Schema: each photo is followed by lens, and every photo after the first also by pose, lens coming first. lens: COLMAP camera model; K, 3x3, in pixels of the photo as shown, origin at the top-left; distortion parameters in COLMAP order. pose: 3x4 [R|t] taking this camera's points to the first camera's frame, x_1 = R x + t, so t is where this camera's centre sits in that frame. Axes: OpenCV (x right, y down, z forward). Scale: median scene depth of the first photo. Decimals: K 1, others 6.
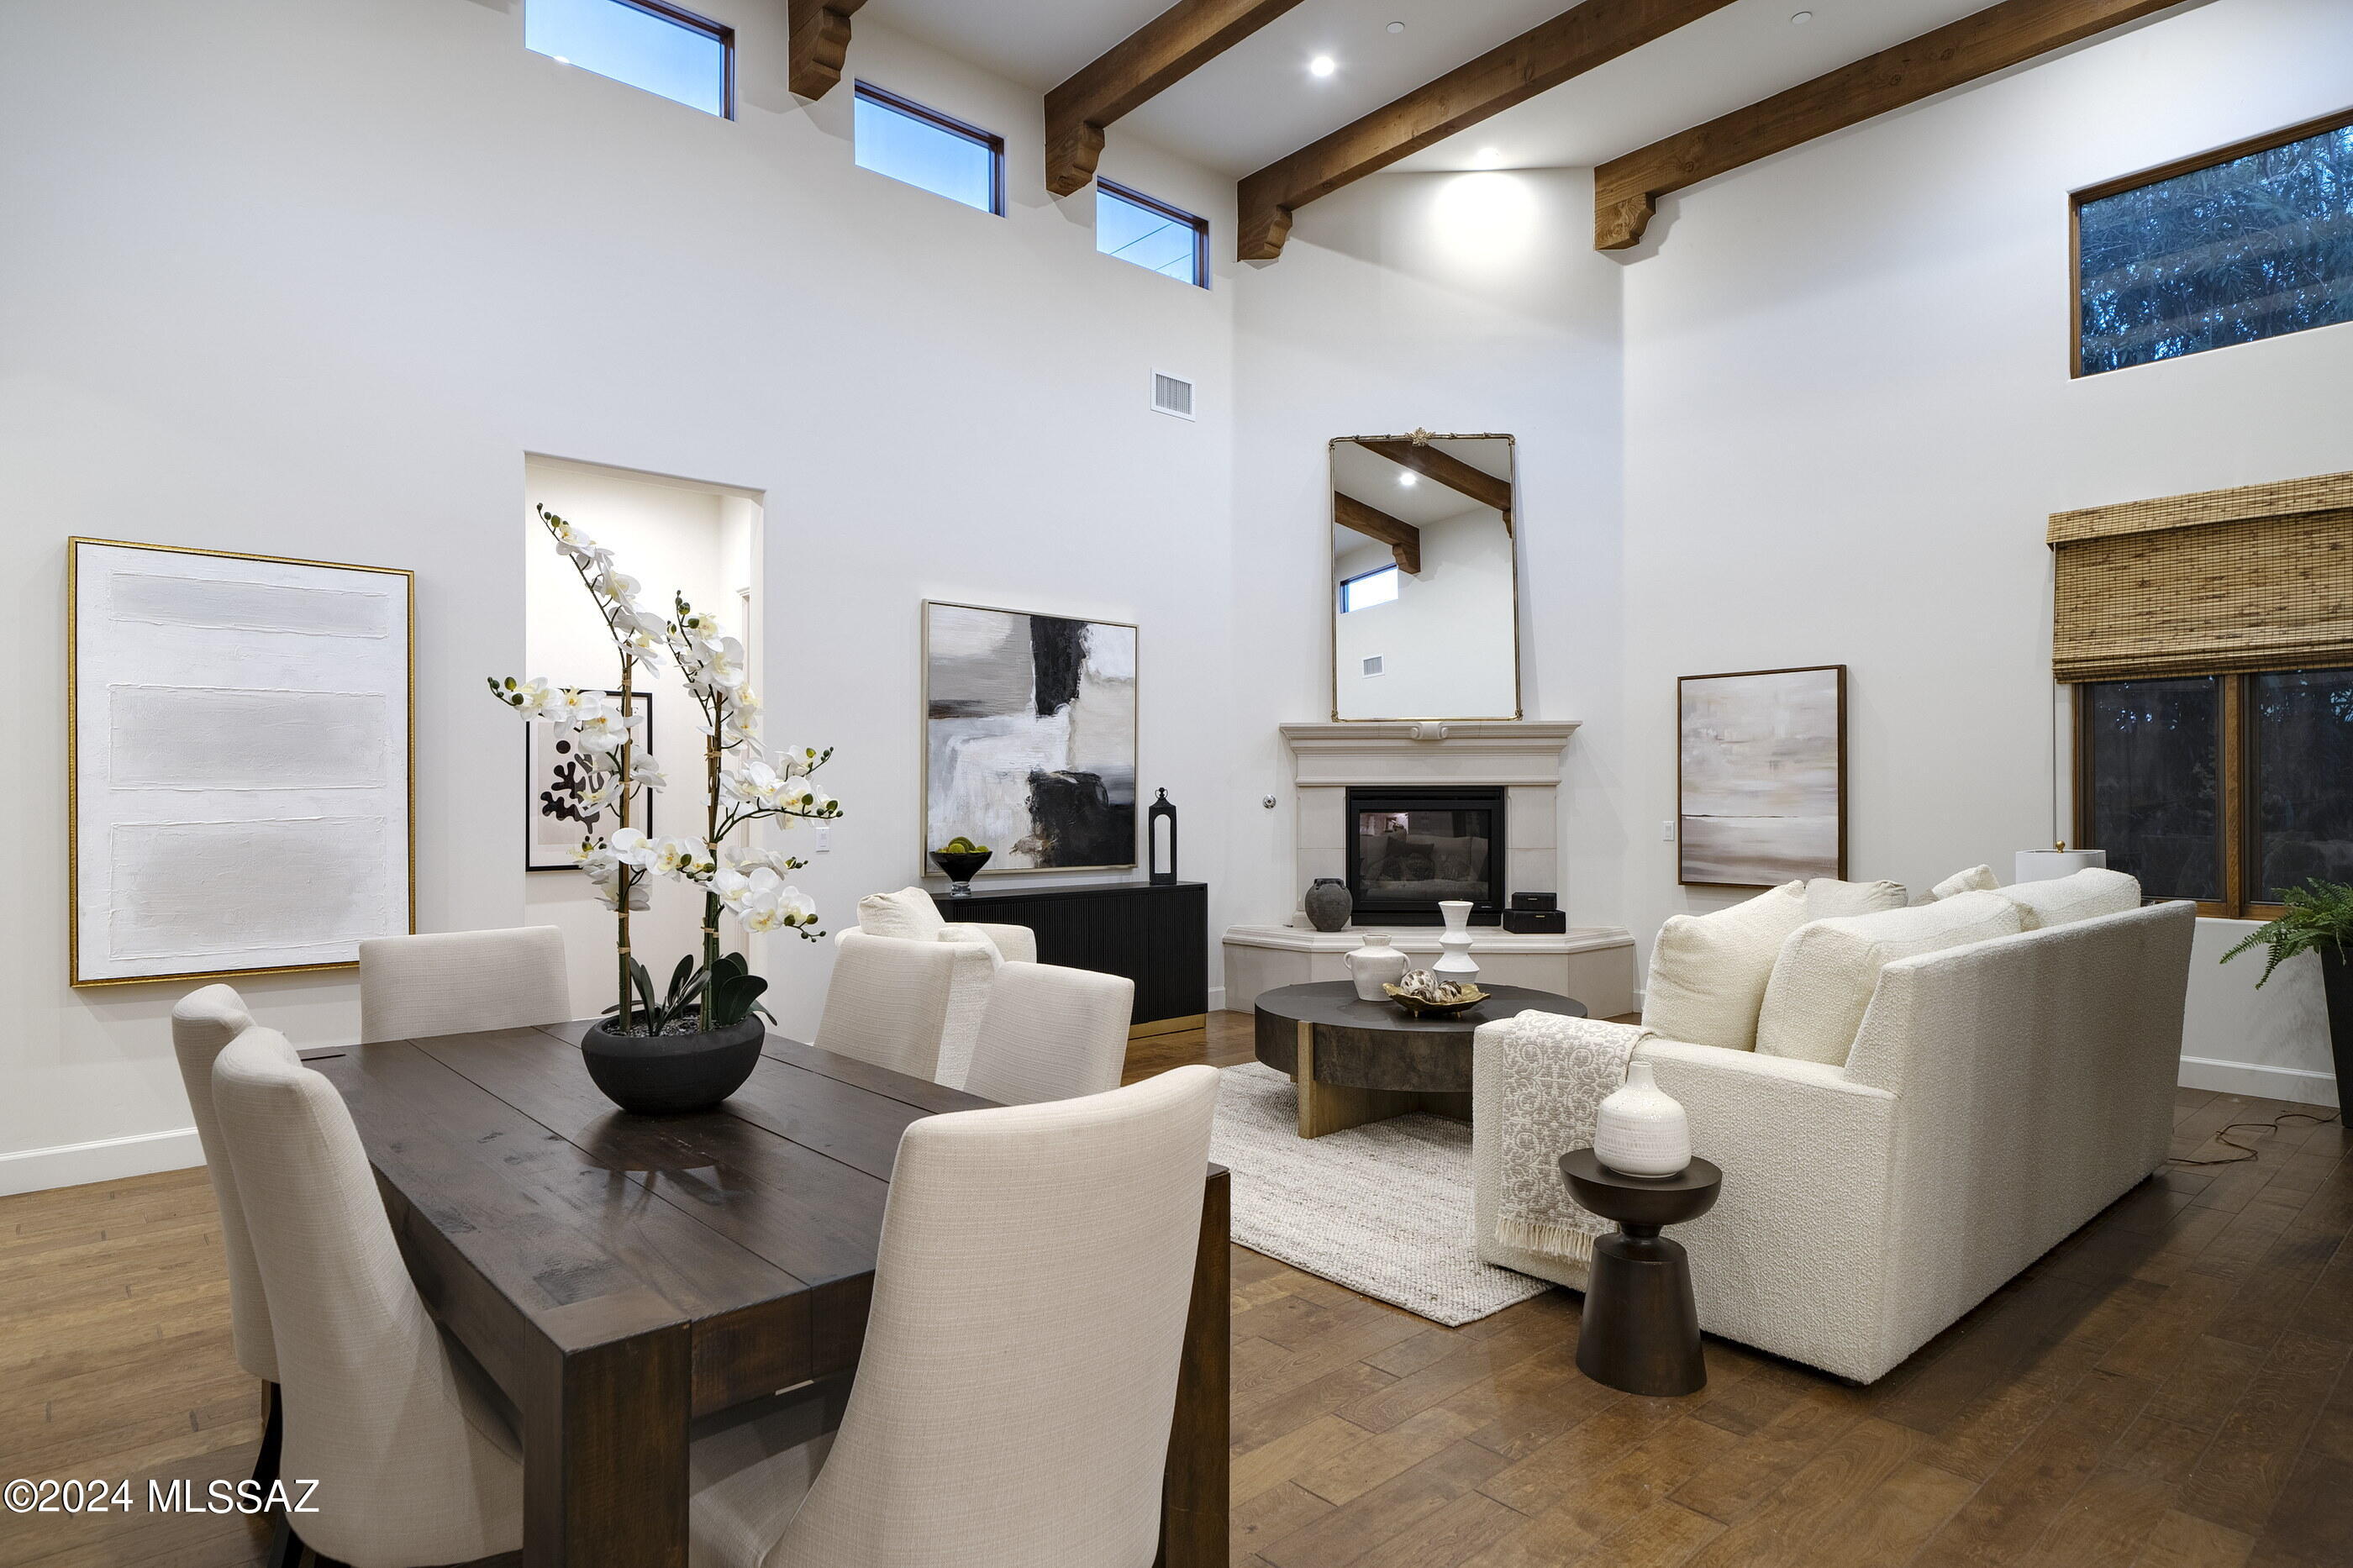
lens RADIAL K [[1324.8, 0, 1177.5], [0, 1324.8, 788.8], [0, 0, 1]] dist [-0.002652, -0.001096]
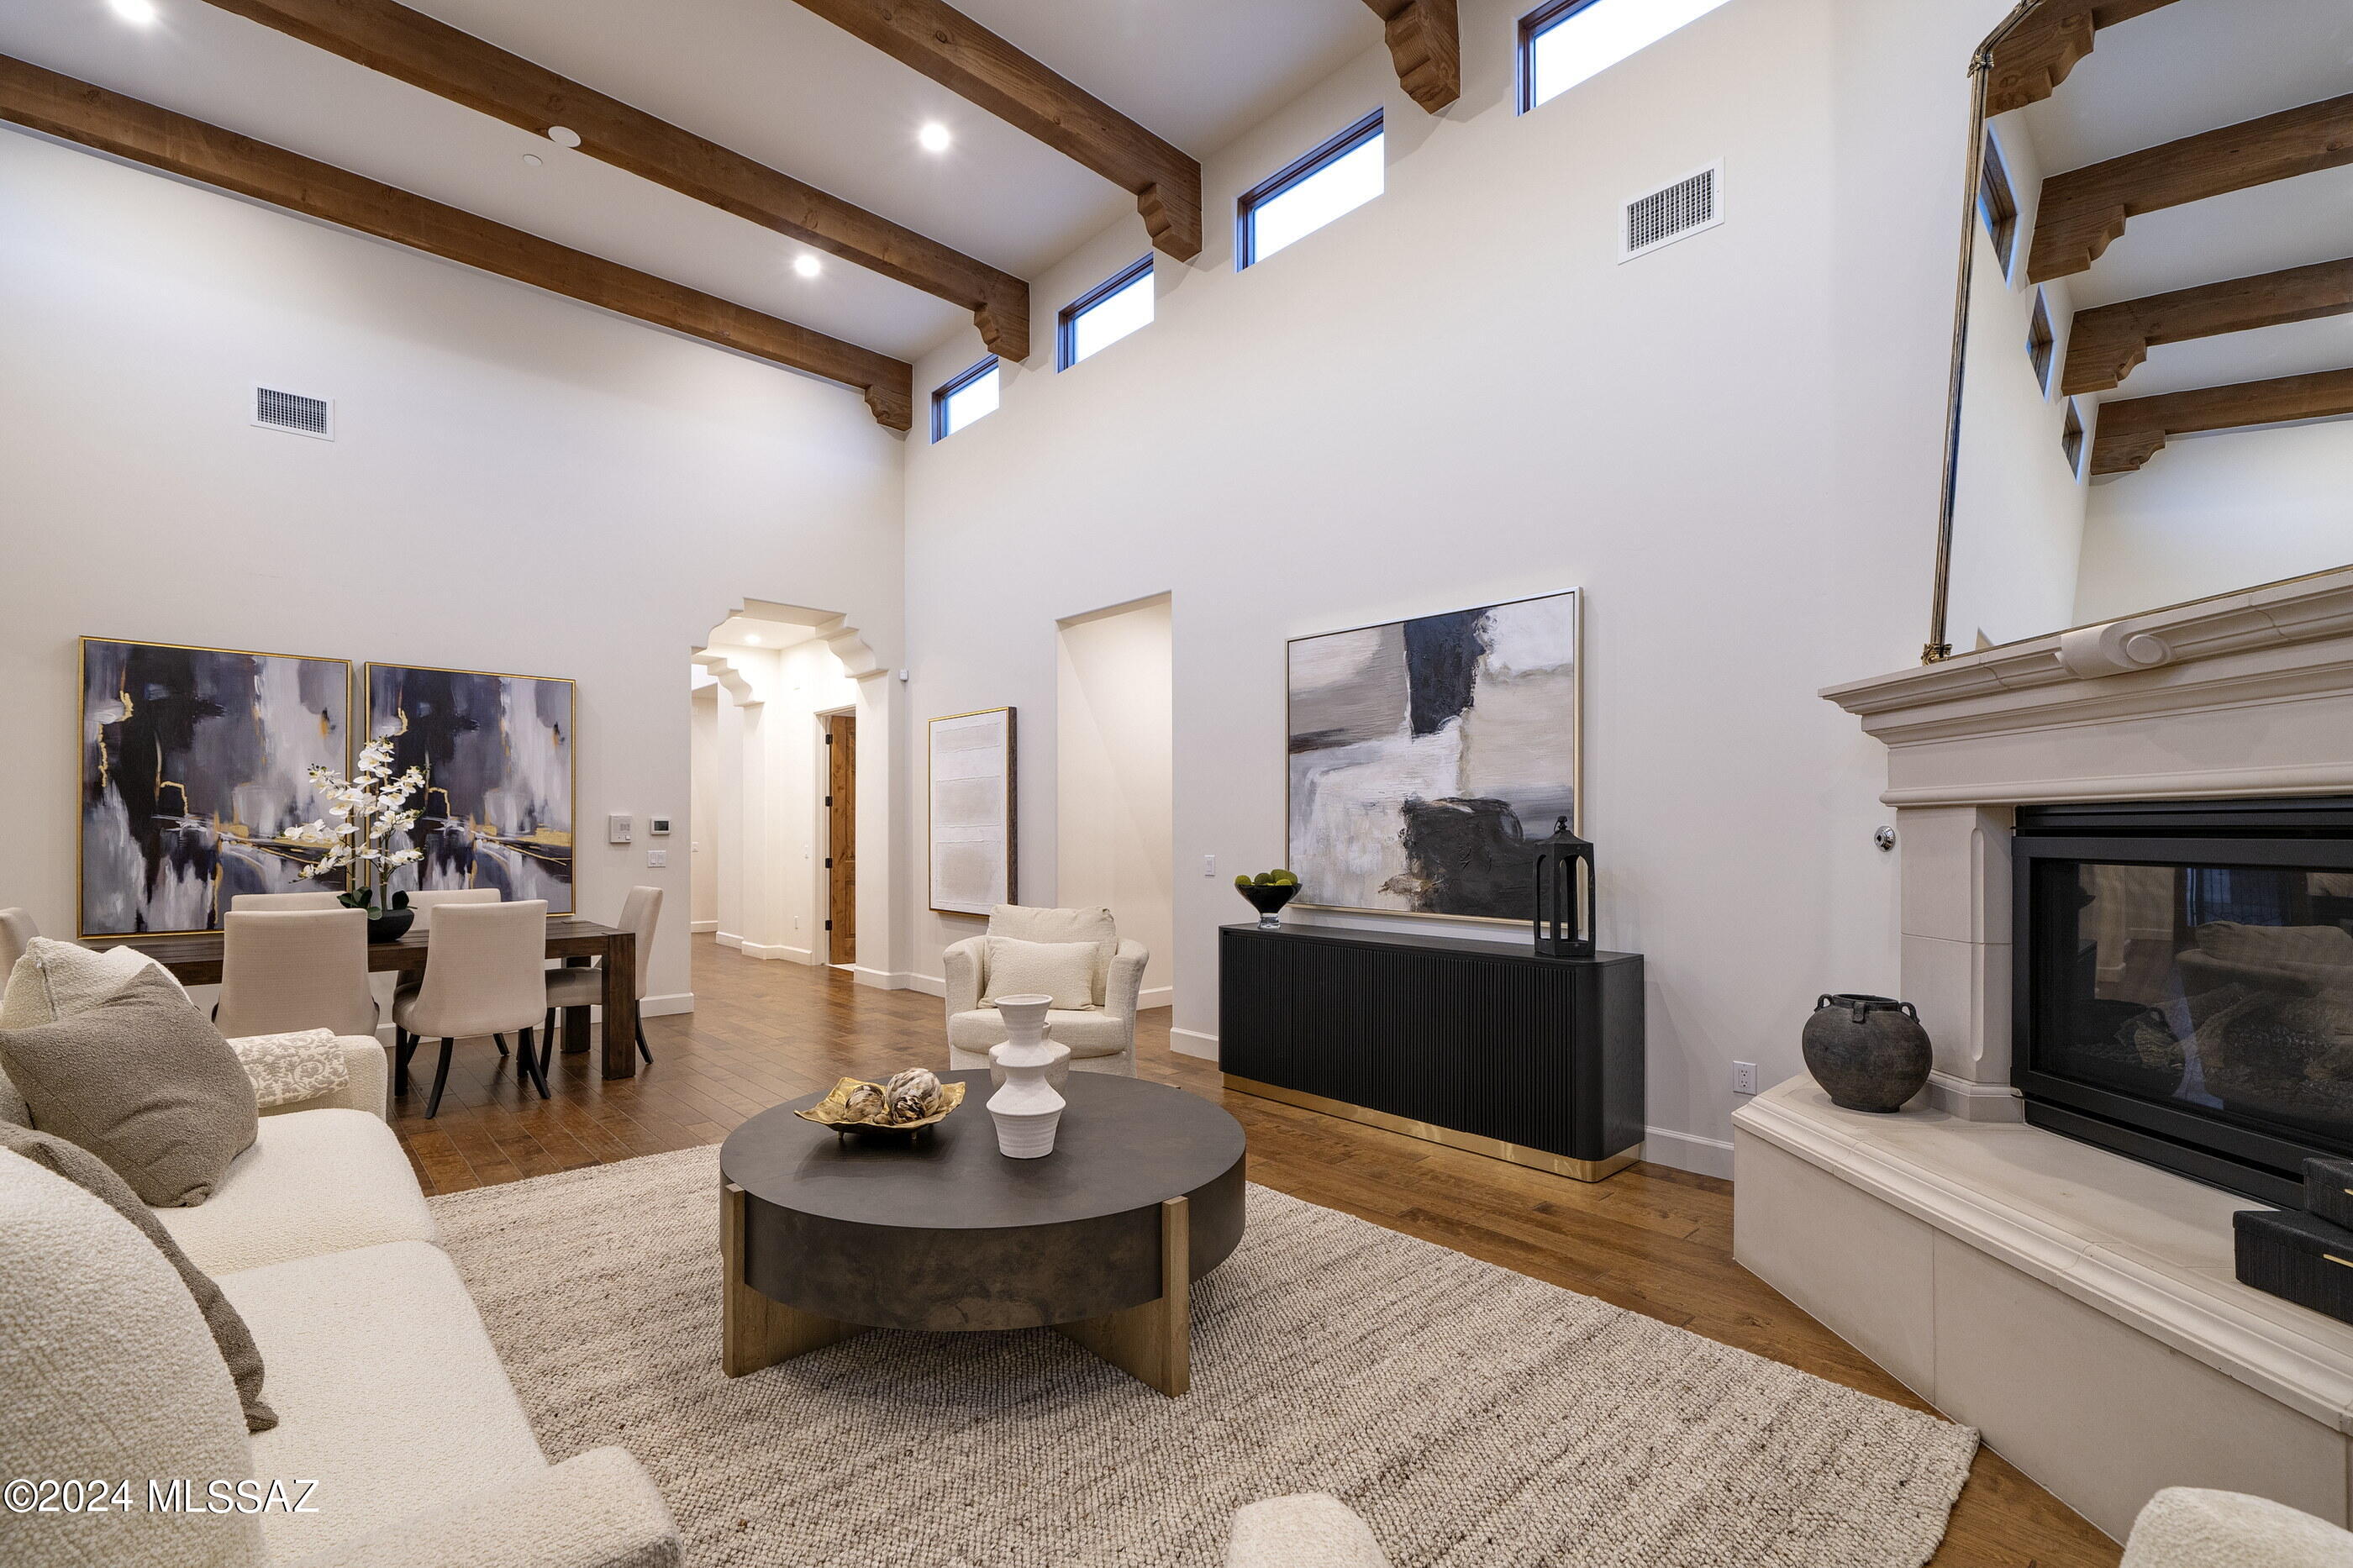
lens RADIAL K [[946.1, 0, 1064.7], [0, 946.1, 830.4], [0, 0, 1]] dist [0.000307, -0.000066]
pose [[-0.015873, -0.005233, -0.999860, 0.513386], [0.000051, 0.999986, -0.005235, 0.009883], [0.999874, -0.000134, -0.015873, 0.781421]]
